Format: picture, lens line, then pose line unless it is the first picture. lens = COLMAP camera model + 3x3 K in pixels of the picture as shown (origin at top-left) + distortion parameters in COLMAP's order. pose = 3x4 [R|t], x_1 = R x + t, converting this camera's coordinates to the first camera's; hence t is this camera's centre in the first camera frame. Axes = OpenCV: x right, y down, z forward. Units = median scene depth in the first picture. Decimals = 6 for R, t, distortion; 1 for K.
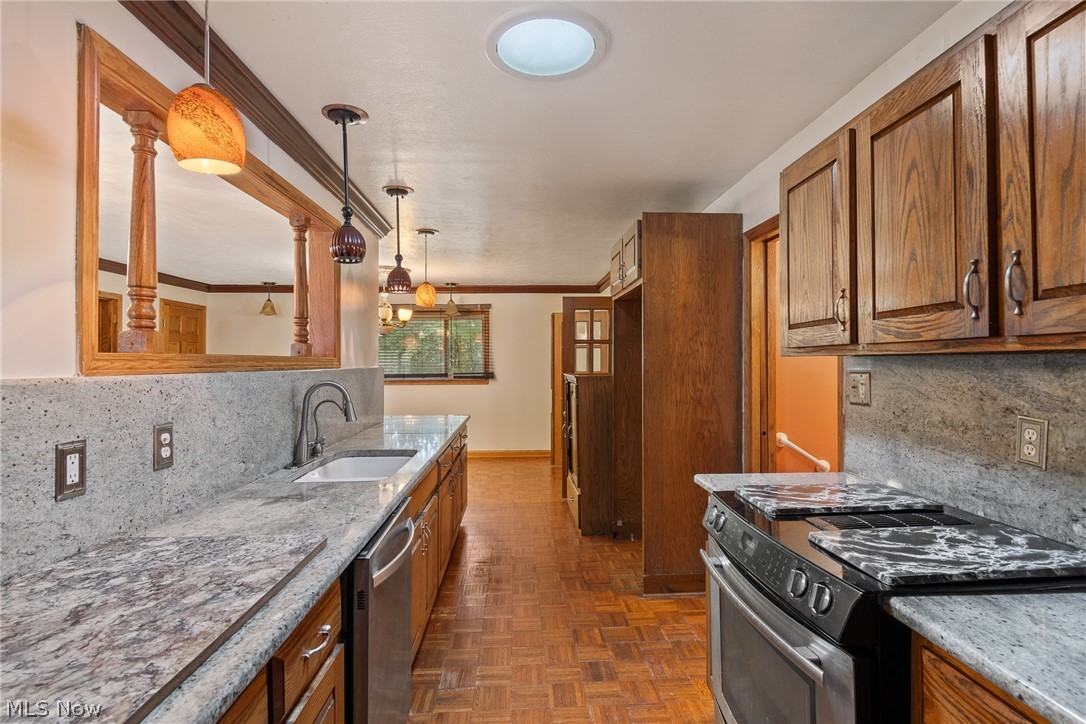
lens RADIAL K [[525.2, 0, 532.0], [0, 525.2, 359.0], [0, 0, 1]] dist [-0.002432, -0.002403]
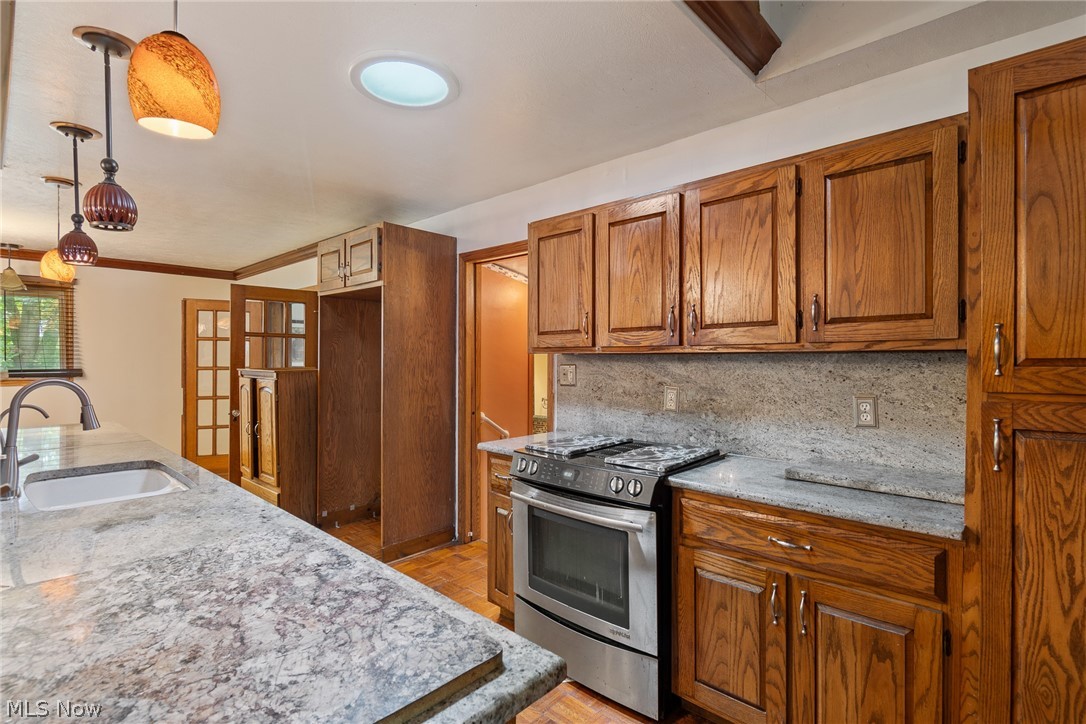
lens RADIAL K [[525.2, 0, 532.0], [0, 525.2, 359.0], [0, 0, 1]] dist [-0.002432, -0.002403]
pose [[0.715768, 0.004958, 0.698320, -0.564446], [-0.010913, 0.999932, 0.004087, 0.004440], [-0.698252, -0.010546, 0.715774, -0.027399]]
